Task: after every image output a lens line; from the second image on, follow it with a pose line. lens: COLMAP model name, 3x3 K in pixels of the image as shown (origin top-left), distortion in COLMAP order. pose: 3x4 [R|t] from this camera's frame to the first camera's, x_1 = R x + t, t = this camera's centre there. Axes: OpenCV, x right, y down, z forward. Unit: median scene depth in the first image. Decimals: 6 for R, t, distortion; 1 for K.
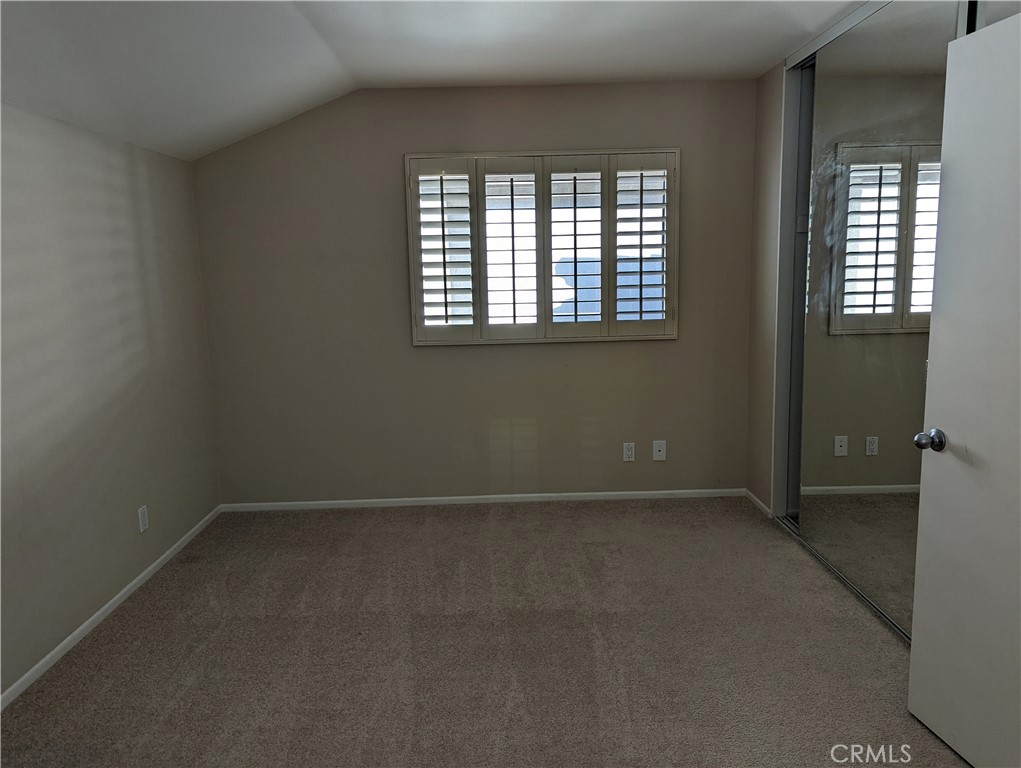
lens RADIAL K [[729.9, 0, 516.0], [0, 729.9, 388.1], [0, 0, 1]] dist [0.058025, -0.033846]
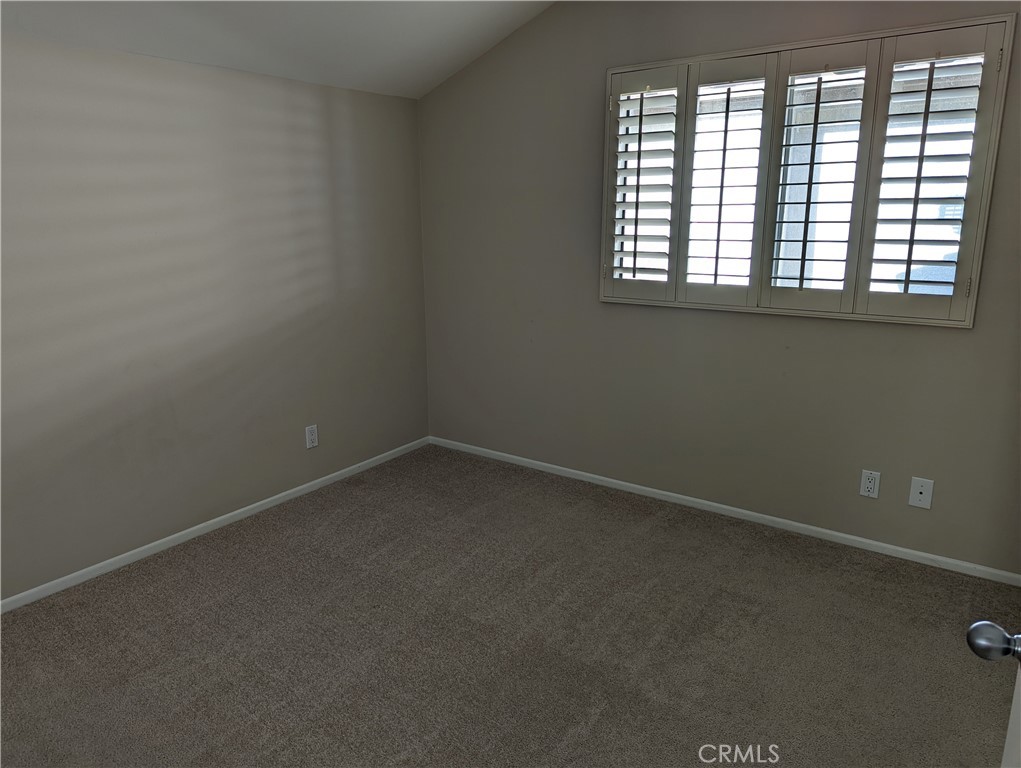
lens RADIAL K [[729.9, 0, 513.0], [0, 729.9, 379.6], [0, 0, 1]] dist [0.058025, -0.033846]
pose [[0.789071, 0.158305, -0.593554, 0.304087], [-0.111874, 0.987099, 0.114541, -0.054382], [0.604029, -0.023978, 0.796602, 0.257265]]
